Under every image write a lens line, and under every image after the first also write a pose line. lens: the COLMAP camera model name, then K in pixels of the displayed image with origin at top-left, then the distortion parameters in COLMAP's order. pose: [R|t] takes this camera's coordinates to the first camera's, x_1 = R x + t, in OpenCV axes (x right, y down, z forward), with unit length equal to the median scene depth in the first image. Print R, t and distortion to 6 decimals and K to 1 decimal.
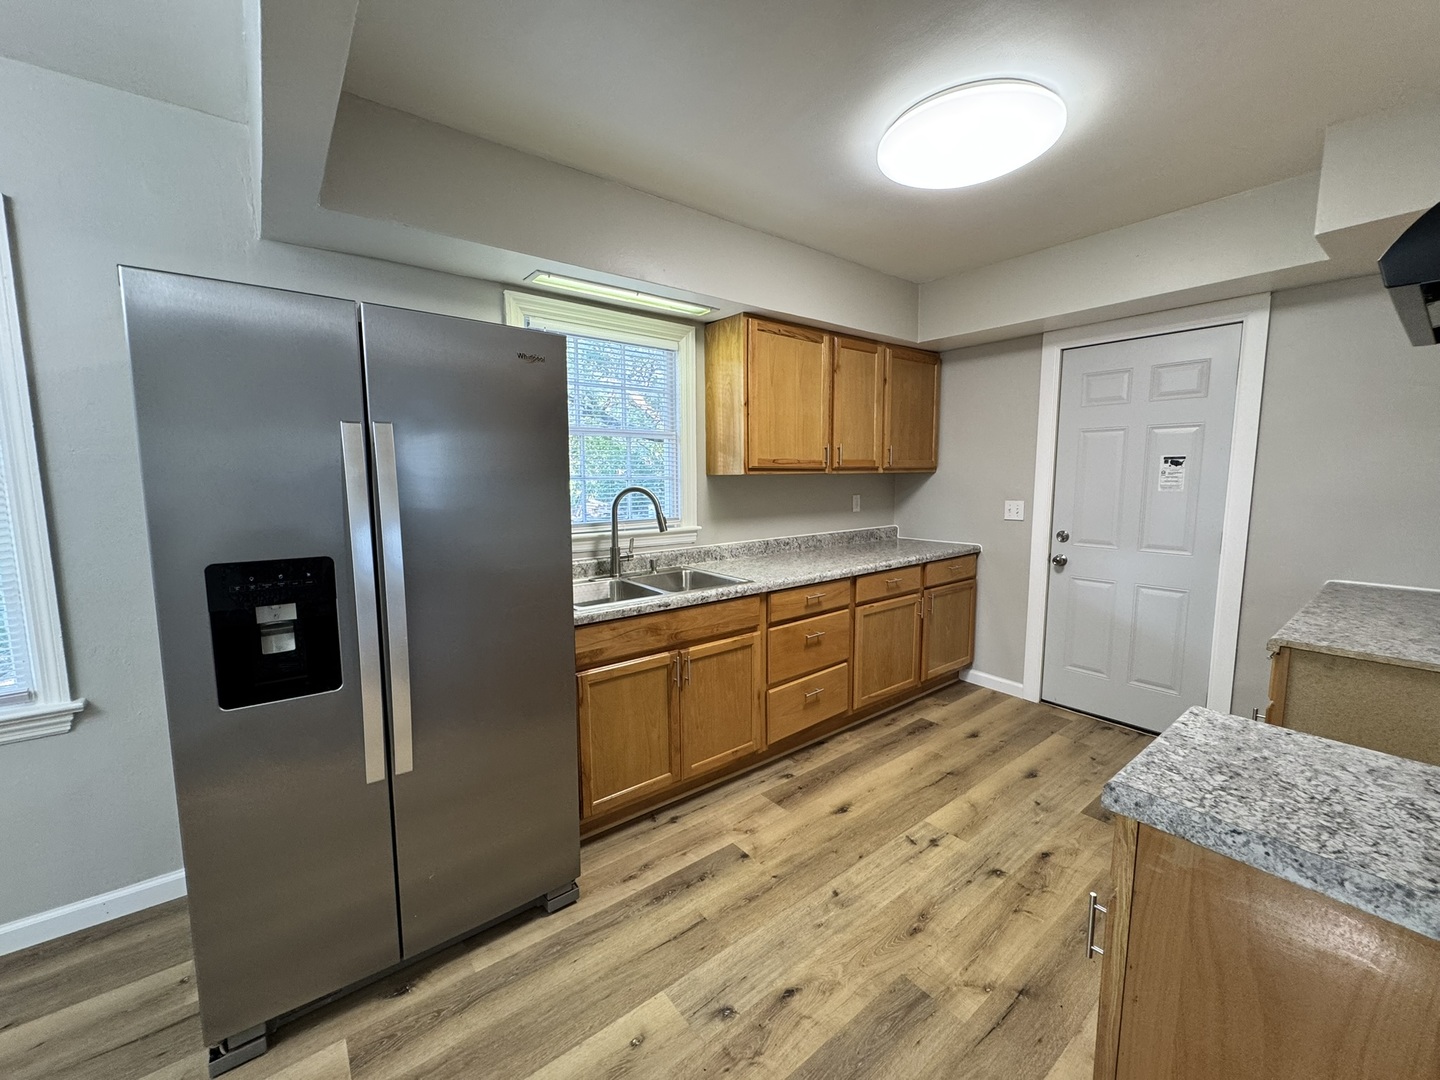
lens RADIAL K [[575.1, 0, 720.8], [0, 575.1, 539.6], [0, 0, 1]] dist [-0.001153, -0.000202]
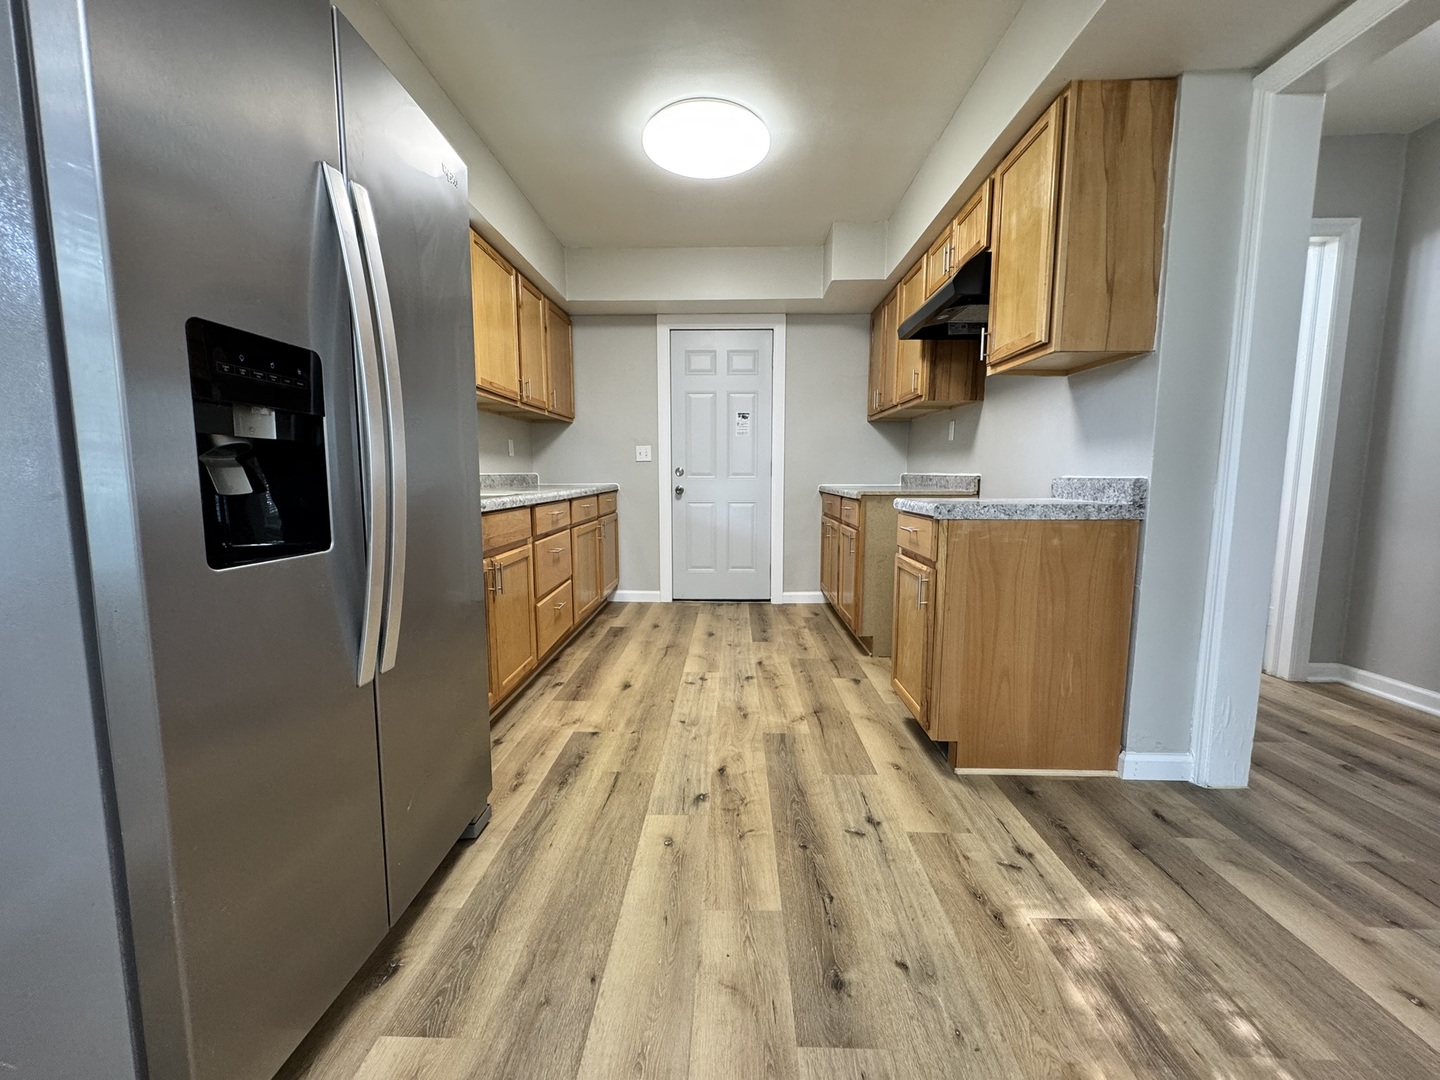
lens RADIAL K [[575.1, 0, 720.8], [0, 575.1, 539.6], [0, 0, 1]] dist [-0.001153, -0.000202]
pose [[0.636445, -0.082318, 0.766917, -0.541025], [0.085210, 0.995707, 0.036162, 0.158685], [-0.766601, 0.042334, 0.640727, 0.113092]]
